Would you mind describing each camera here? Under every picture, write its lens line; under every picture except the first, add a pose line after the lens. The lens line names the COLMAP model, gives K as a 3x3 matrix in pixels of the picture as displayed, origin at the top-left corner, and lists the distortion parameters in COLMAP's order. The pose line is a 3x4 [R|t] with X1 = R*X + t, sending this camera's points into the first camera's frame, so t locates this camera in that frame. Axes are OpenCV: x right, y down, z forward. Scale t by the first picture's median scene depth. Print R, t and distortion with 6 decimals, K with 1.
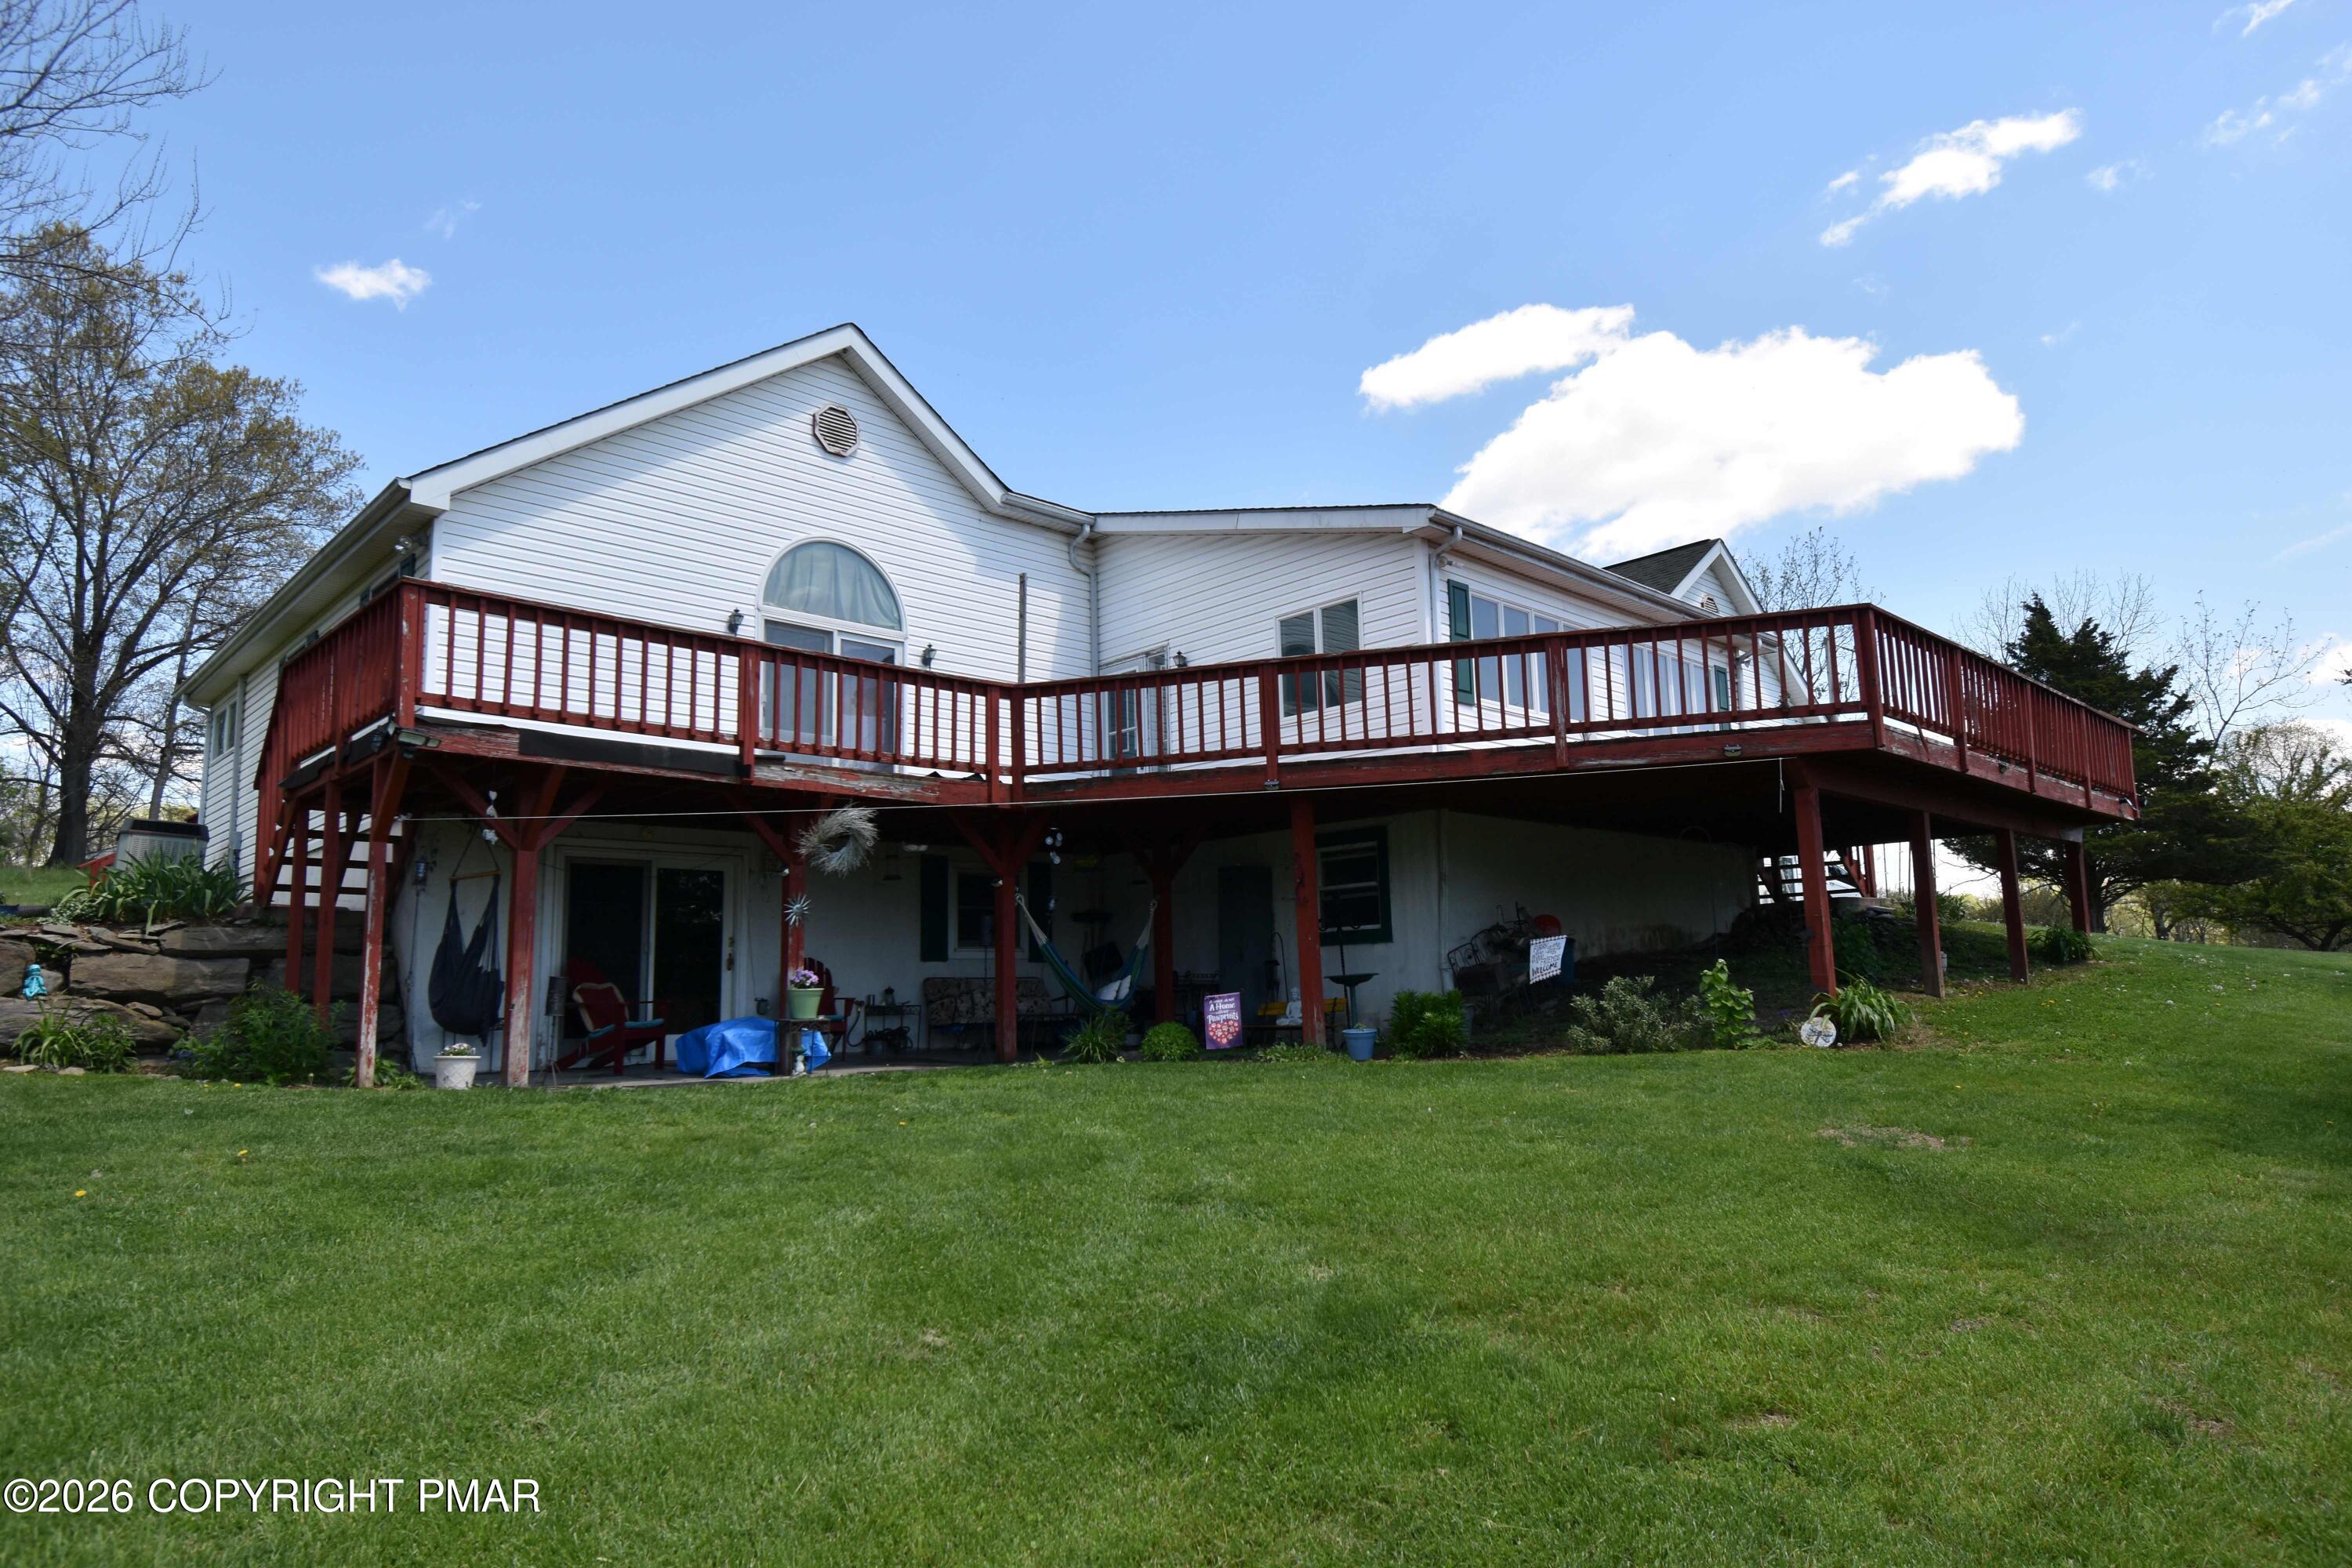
lens RADIAL K [[1423.4, 0, 1177.2], [0, 1423.4, 789.6], [0, 0, 1]] dist [-0.004320, -0.002599]
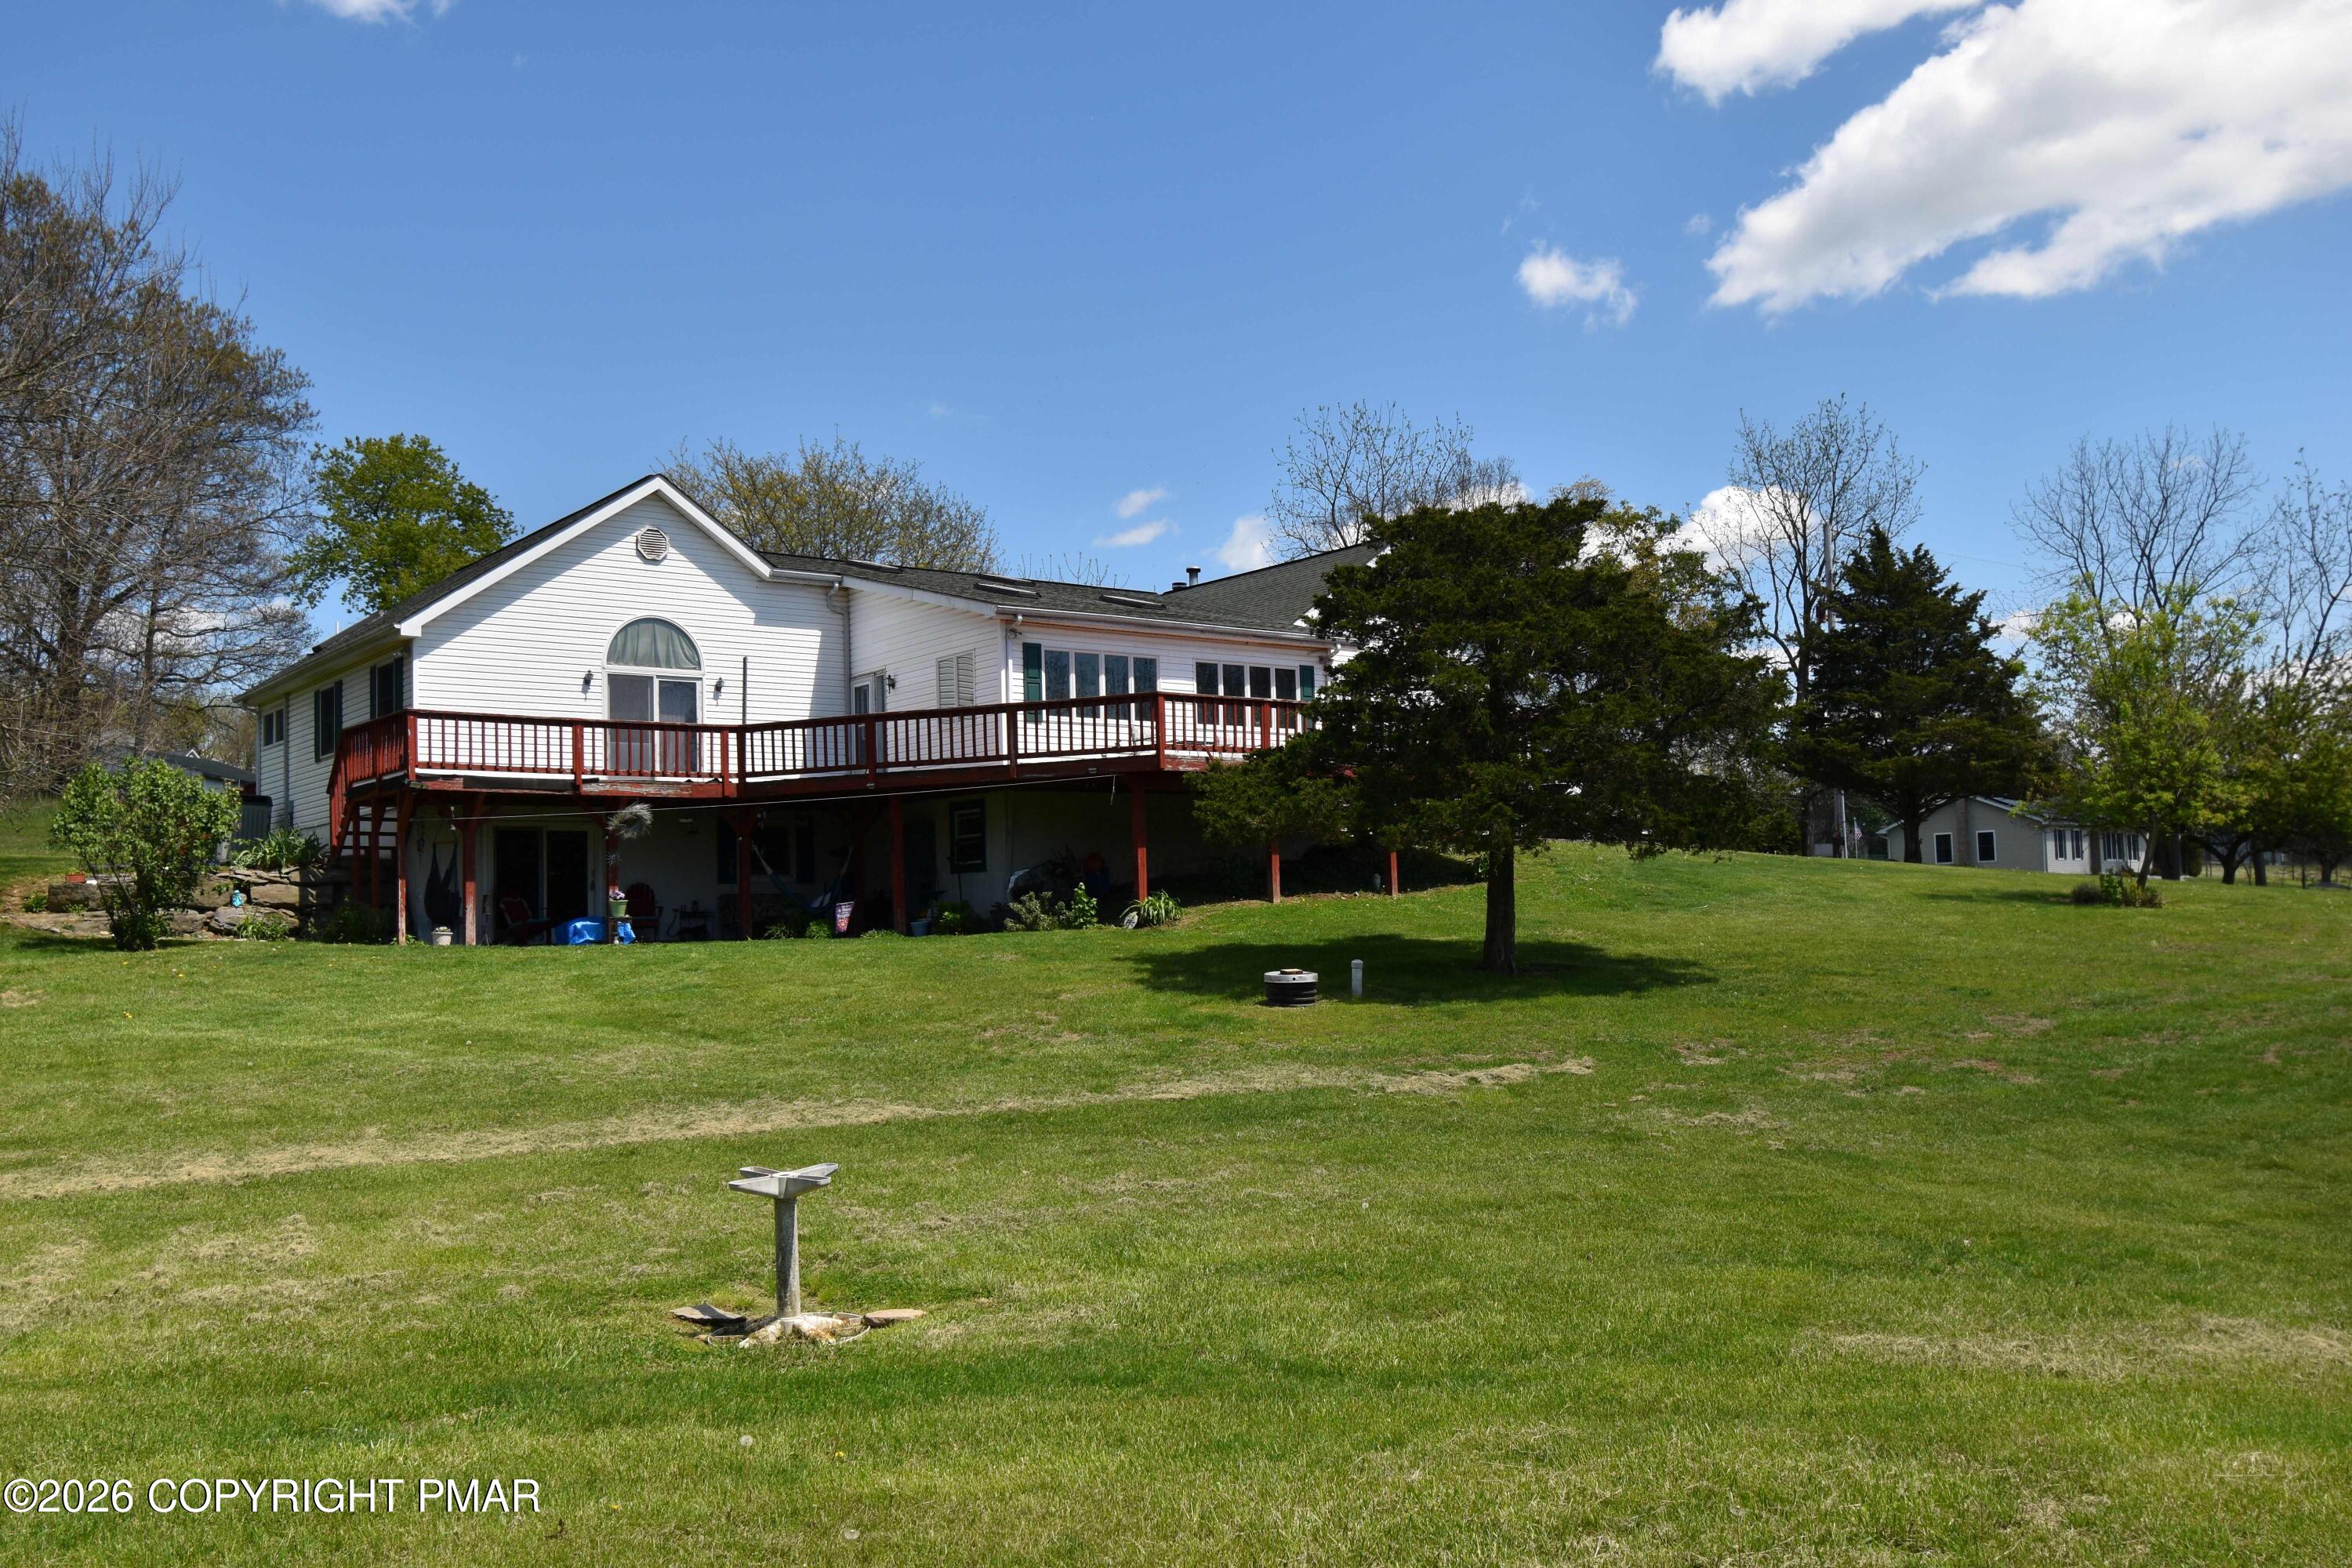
lens RADIAL K [[1987.2, 0, 1141.1], [0, 1987.2, 784.8], [0, 0, 1]] dist [-0.000291, -0.006436]
pose [[0.993246, -0.010836, -0.115520, 0.675319], [0.019695, 0.996927, 0.075821, -0.182199], [0.114343, -0.077584, 0.990407, -1.389151]]
